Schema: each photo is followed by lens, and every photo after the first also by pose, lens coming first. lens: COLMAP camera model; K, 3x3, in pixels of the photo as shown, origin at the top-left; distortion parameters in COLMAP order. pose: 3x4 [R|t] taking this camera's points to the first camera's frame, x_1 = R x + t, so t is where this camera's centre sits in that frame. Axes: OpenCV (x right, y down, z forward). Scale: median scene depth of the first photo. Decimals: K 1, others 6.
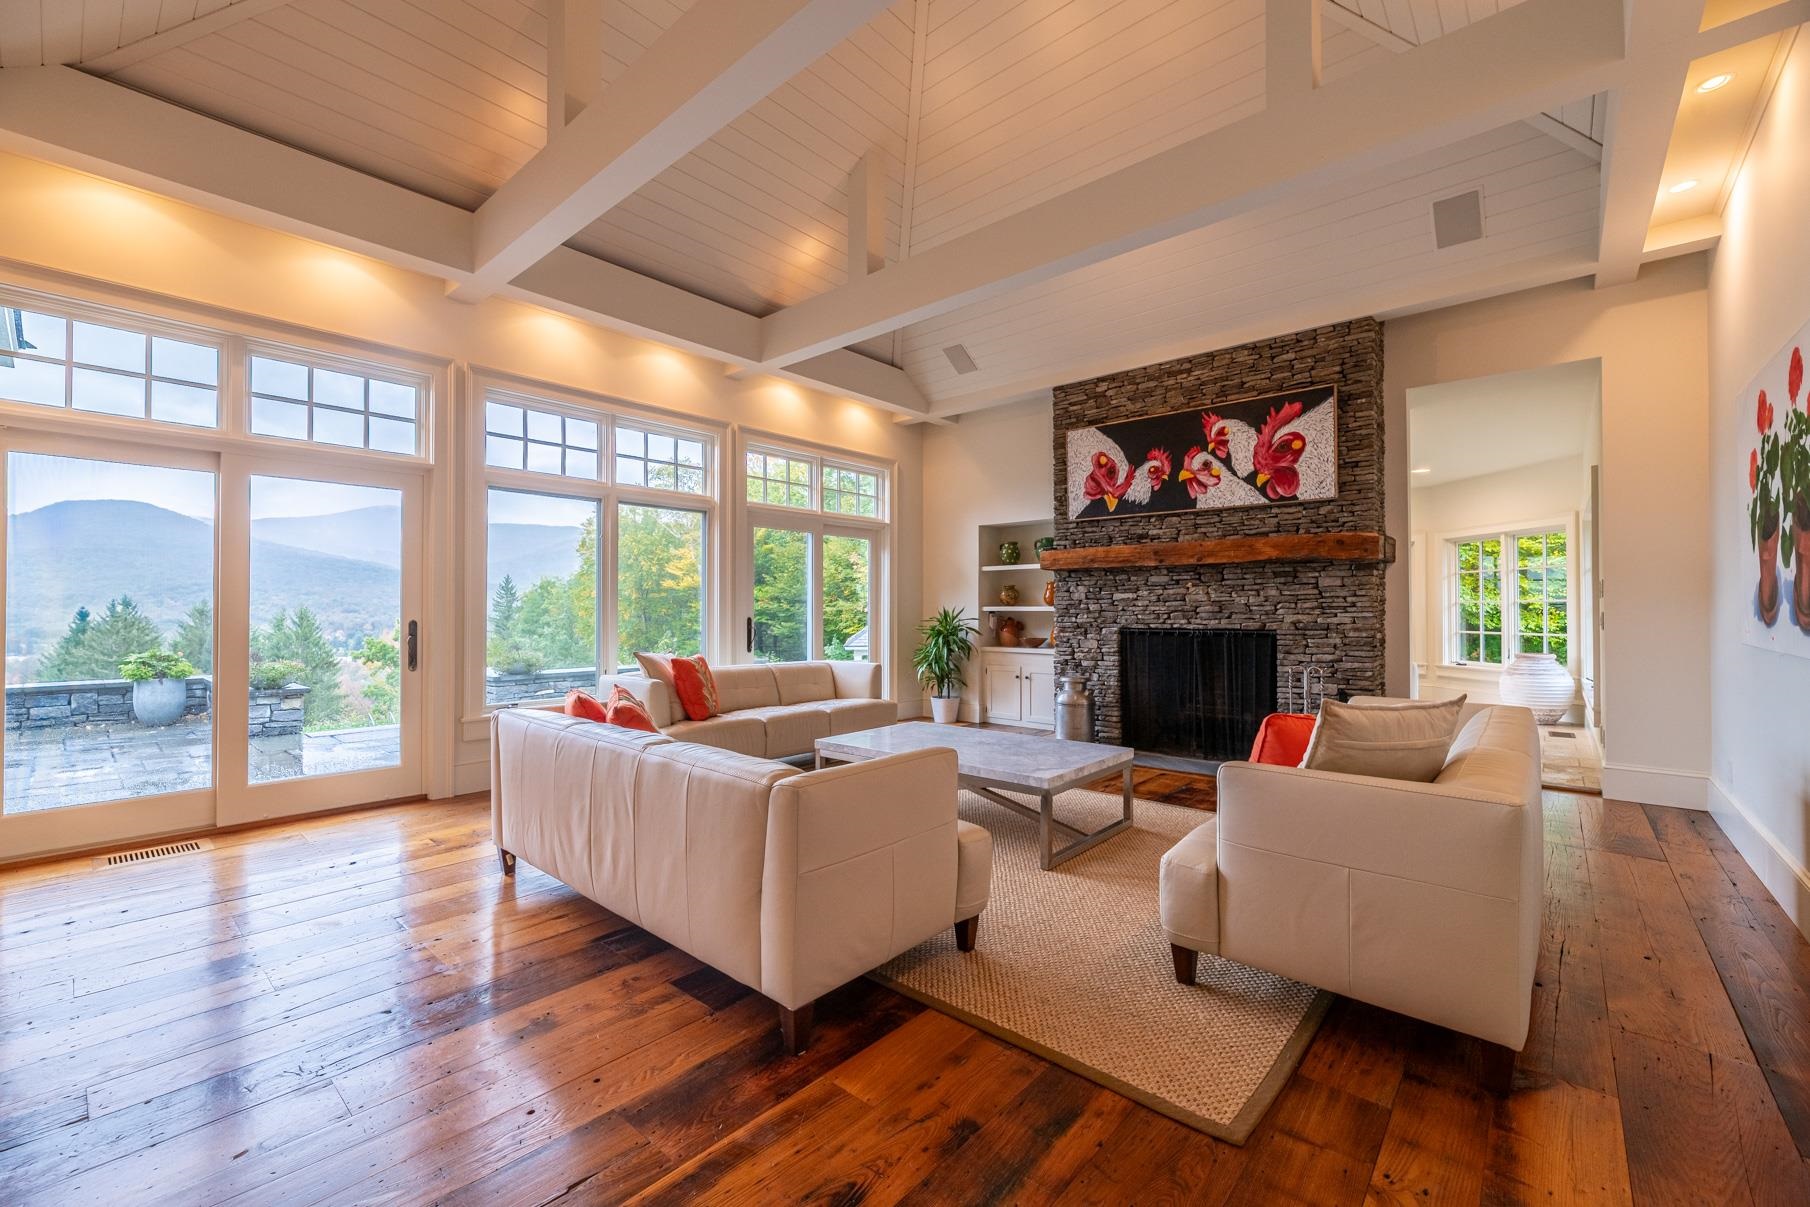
lens RADIAL K [[745.3, 0, 877.3], [0, 745.3, 600.7], [0, 0, 1]] dist [0.015732, -0.003524]
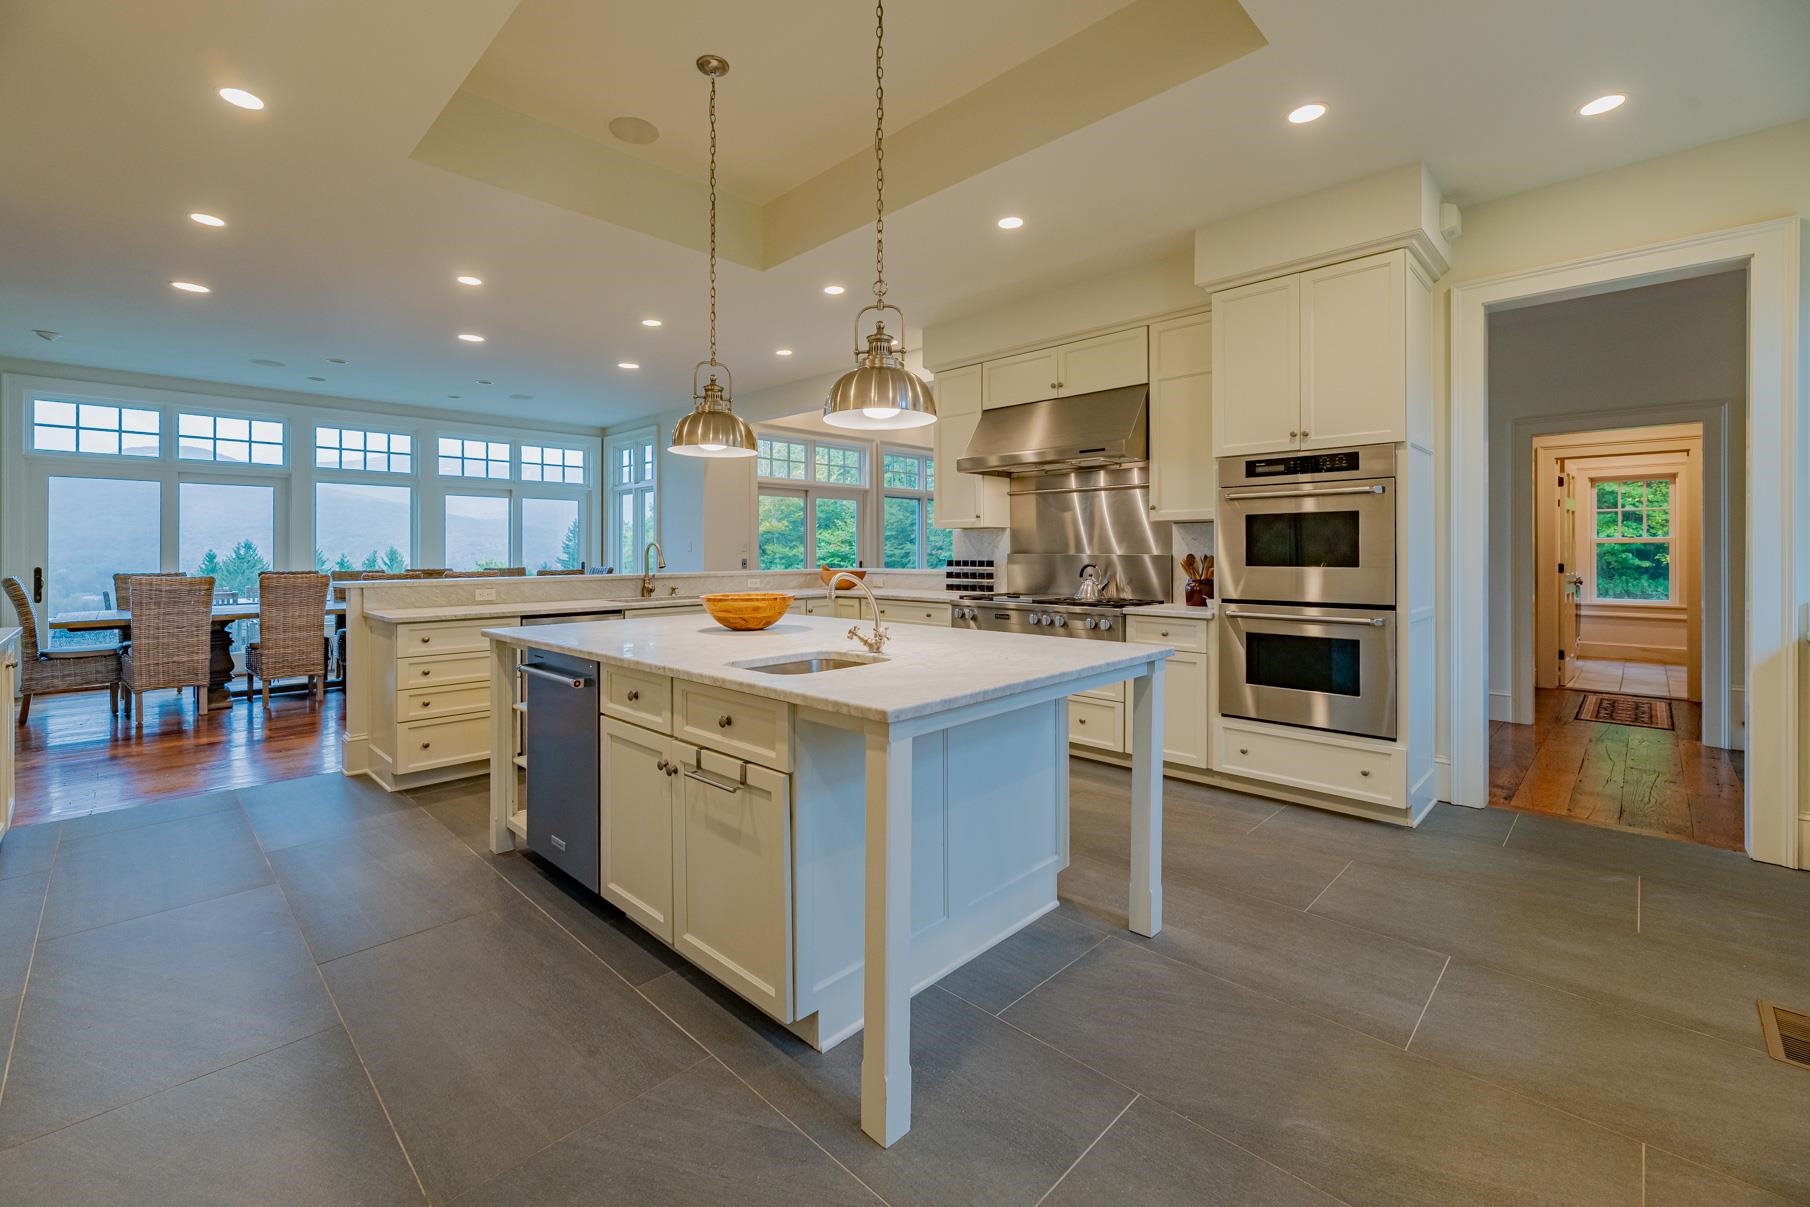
lens RADIAL K [[745.3, 0, 859.7], [0, 745.3, 550.5], [0, 0, 1]] dist [0.015732, -0.003524]
pose [[0.997836, -0.004949, -0.065569, 0.304626], [0.005414, 0.999961, 0.006918, -0.016954], [0.065533, -0.007258, 0.997824, -1.070317]]
